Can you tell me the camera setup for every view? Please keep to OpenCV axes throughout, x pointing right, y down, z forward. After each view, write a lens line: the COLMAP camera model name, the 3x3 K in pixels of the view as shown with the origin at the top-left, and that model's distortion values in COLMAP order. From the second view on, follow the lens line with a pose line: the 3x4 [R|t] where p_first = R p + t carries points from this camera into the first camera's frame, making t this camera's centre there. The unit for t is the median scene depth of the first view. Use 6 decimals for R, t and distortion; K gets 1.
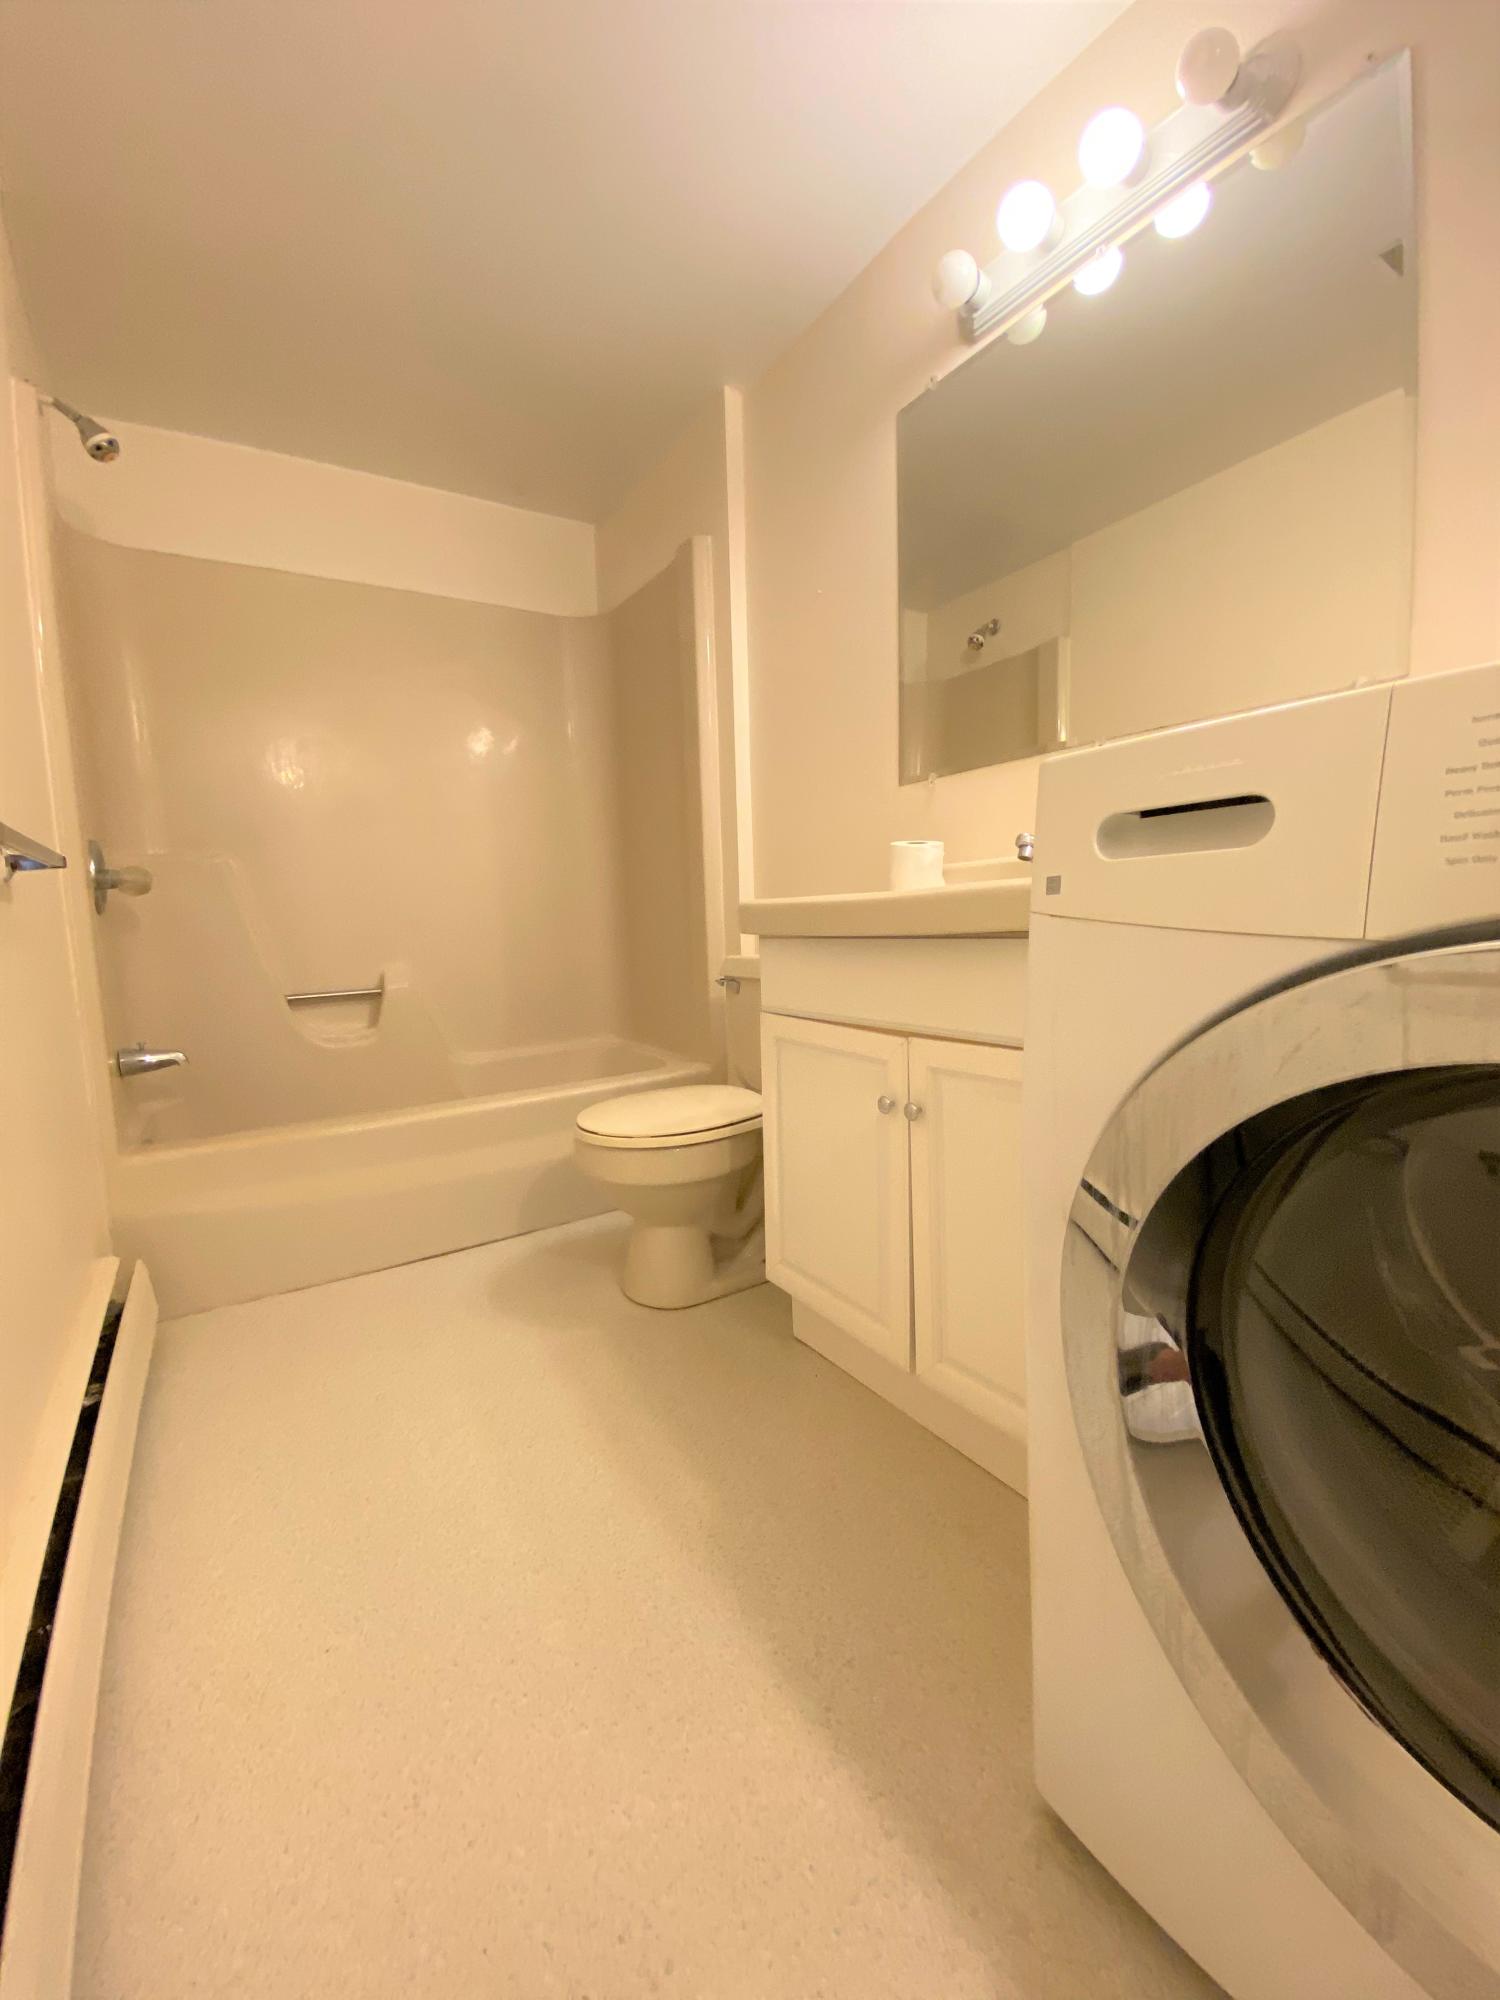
lens RADIAL K [[804.6, 0, 742.6], [0, 804.6, 1008.7], [0, 0, 1]] dist [0.015822, -0.019117]
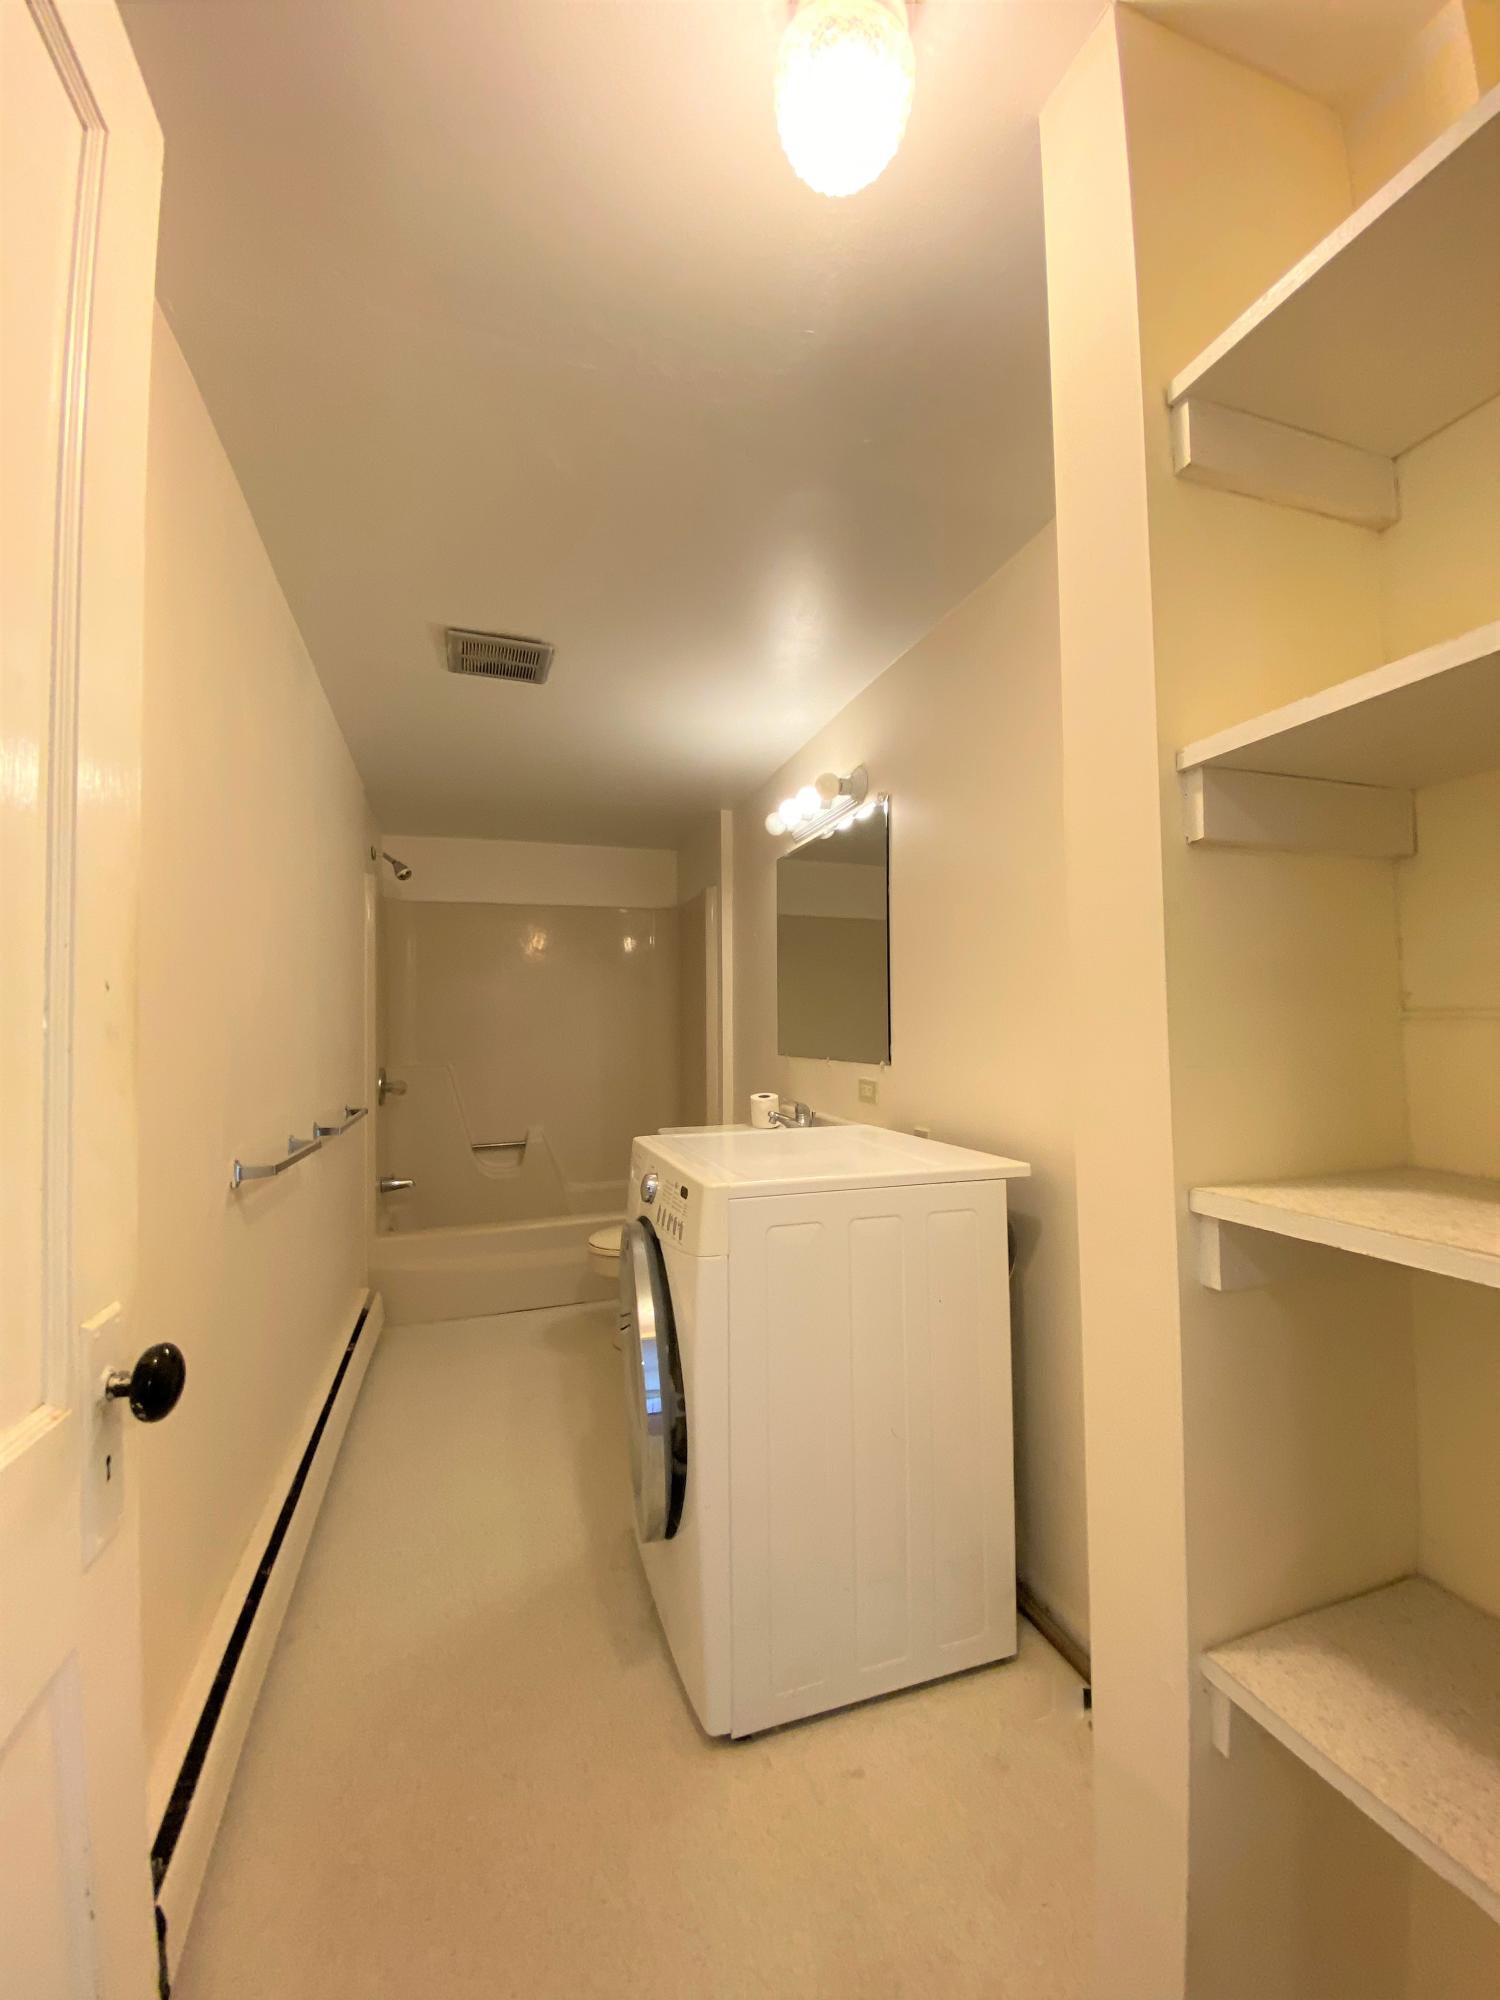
lens RADIAL K [[816.8, 0, 750.0], [0, 816.8, 1000.0], [0, 0, 1]] dist [0.026432, -0.022794]
pose [[0.967419, 0.012550, -0.252868, 0.537573], [-0.047239, 0.990179, -0.131582, -0.147935], [0.248733, 0.139240, 0.958511, -0.681831]]
